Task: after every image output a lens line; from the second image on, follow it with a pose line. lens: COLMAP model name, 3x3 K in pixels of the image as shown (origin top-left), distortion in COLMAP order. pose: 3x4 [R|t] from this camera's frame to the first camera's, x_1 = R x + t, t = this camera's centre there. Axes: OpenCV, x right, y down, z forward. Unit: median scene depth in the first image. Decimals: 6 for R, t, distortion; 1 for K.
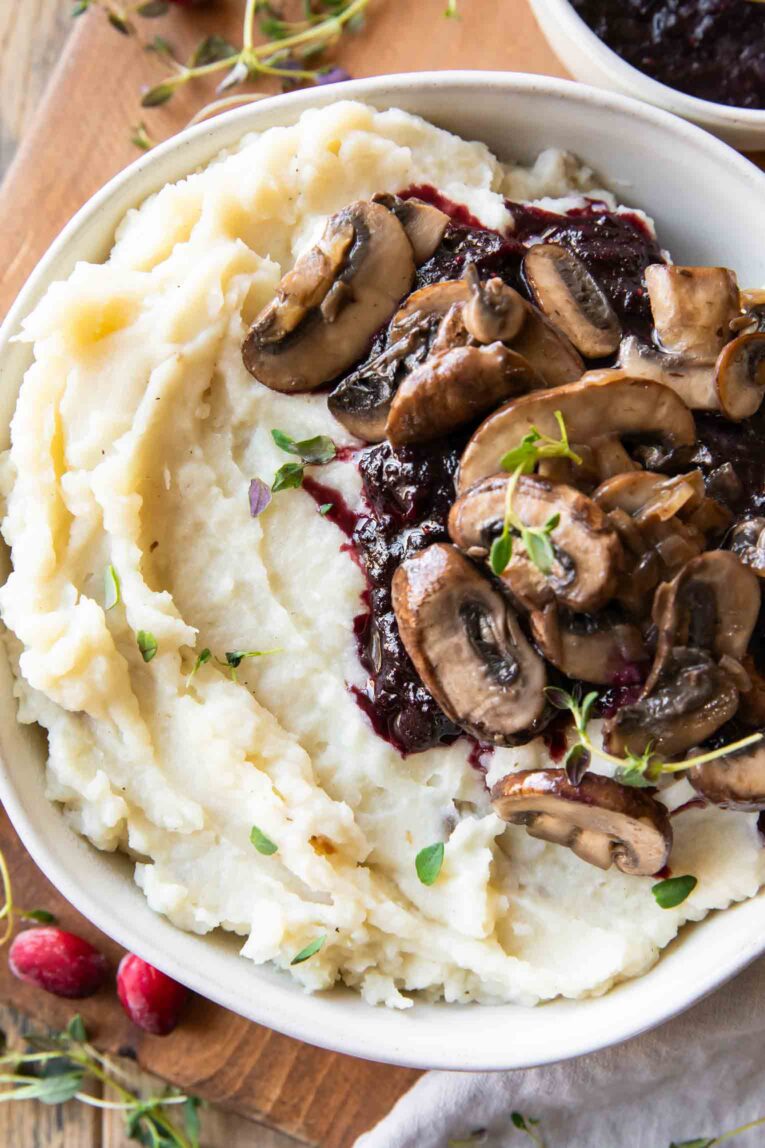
lens RADIAL K [[1541.8, 0, 373.4], [0, 1541.8, 591.0], [0, 0, 1]] dist [-0.061961, 0.000000]
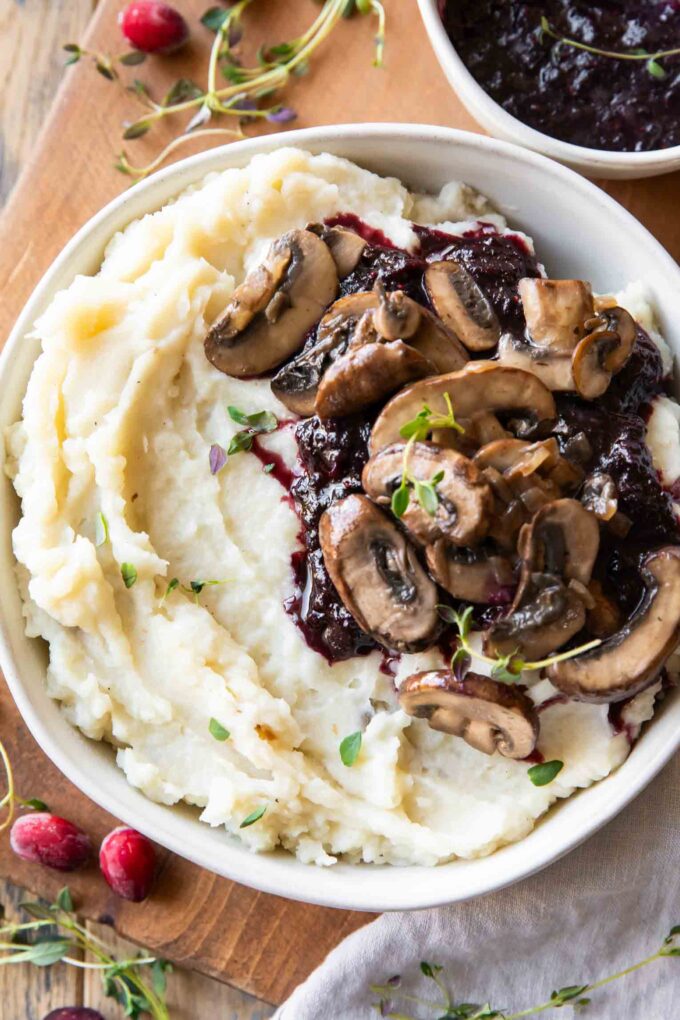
lens RADIAL K [[1789.7, 0, 340.6], [0, 1789.7, 513.2], [0, 0, 1]] dist [-0.006947, 0.000000]
pose [[0.999892, 0.002517, -0.014450, 0.049699], [-0.003119, 0.999121, -0.041809, 0.045696], [0.014332, 0.041850, 0.999021, -0.479031]]
